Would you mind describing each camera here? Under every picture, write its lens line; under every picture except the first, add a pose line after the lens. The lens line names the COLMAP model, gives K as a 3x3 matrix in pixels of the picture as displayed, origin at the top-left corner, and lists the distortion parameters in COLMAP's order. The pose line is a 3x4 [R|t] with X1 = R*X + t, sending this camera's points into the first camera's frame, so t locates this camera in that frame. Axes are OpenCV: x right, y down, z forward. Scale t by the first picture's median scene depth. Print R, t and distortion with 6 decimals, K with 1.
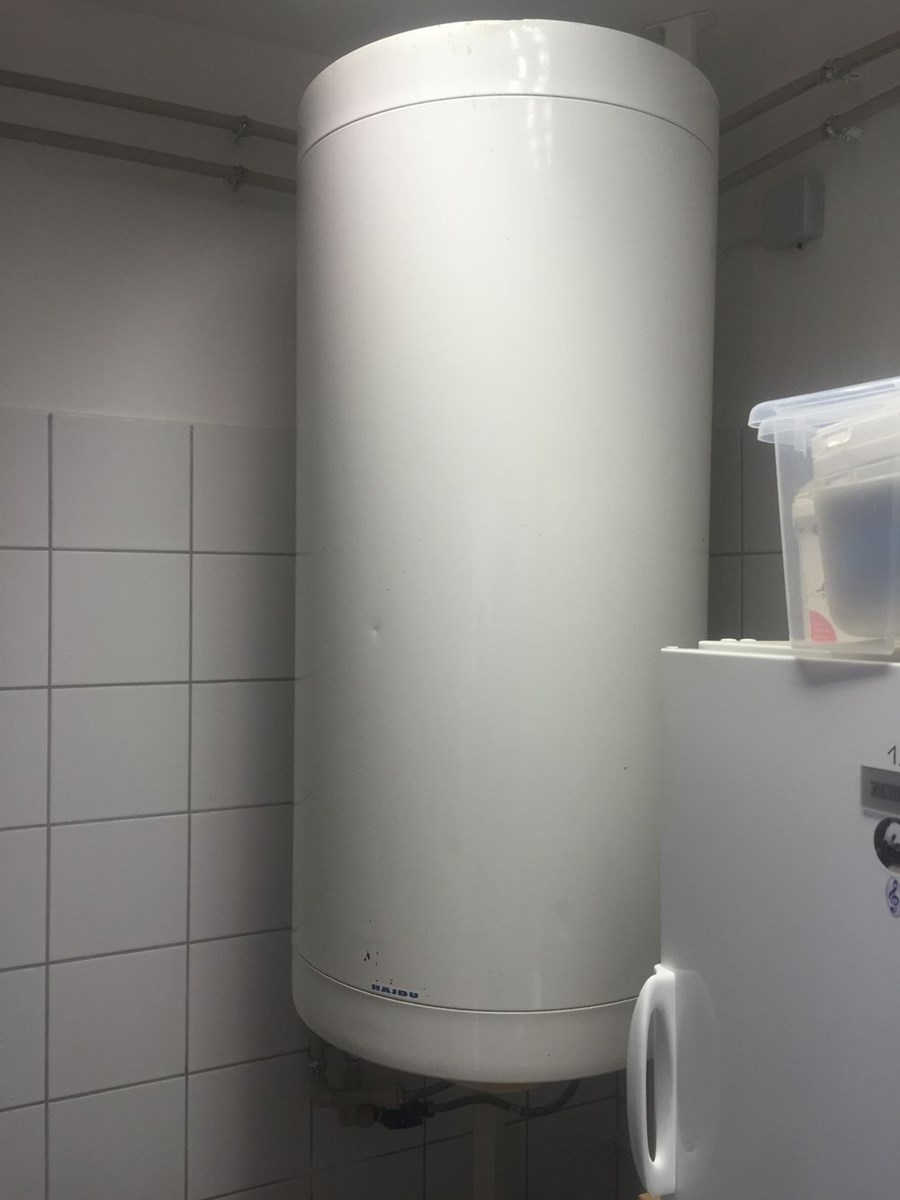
lens RADIAL K [[1005.6, 0, 448.1], [0, 1005.6, 592.3], [0, 0, 1]] dist [0.035663, -0.040373]
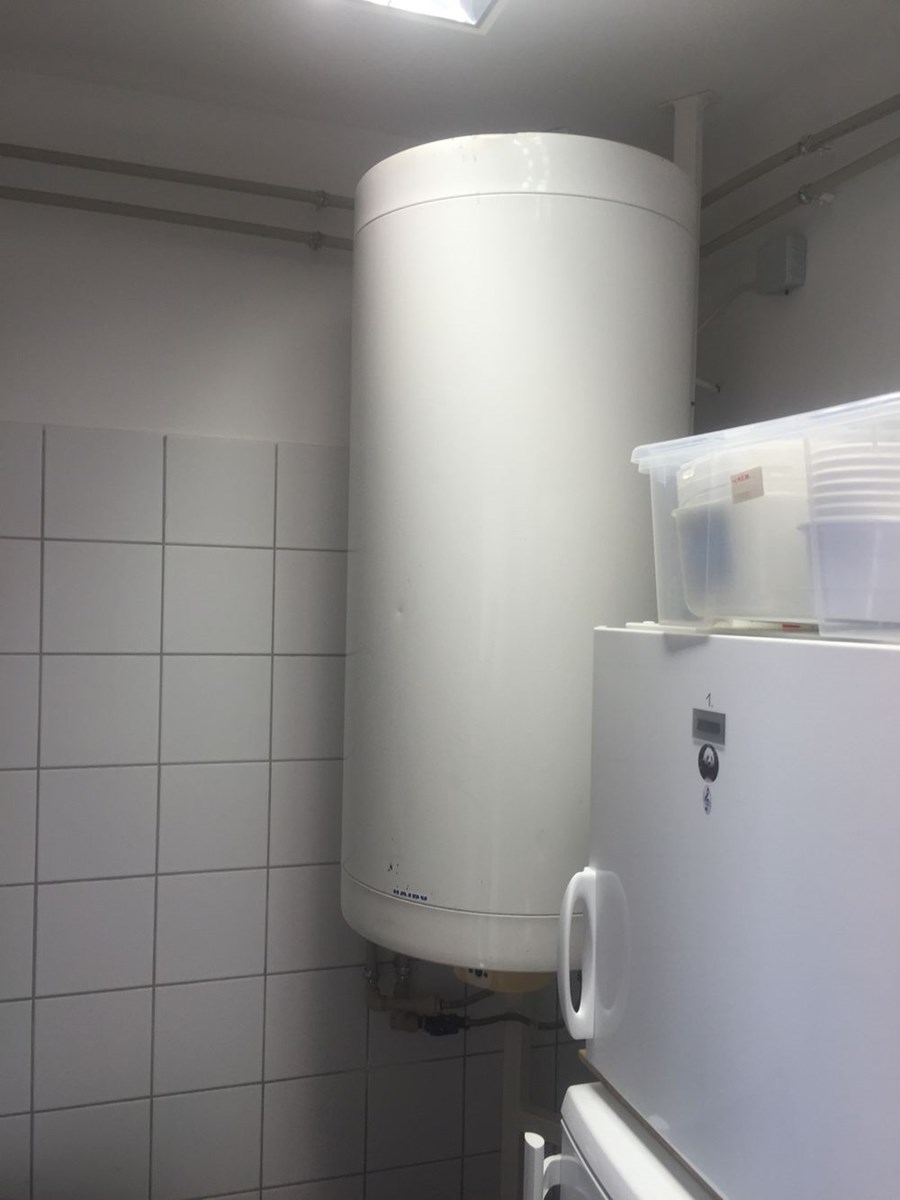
lens RADIAL K [[1005.6, 0, 452.4], [0, 1005.6, 607.5], [0, 0, 1]] dist [0.035663, -0.040373]
pose [[0.992462, 0.023632, -0.120255, 0.126084], [-0.021795, 0.999625, 0.016575, 0.008514], [0.120601, -0.013829, 0.992605, -0.220037]]
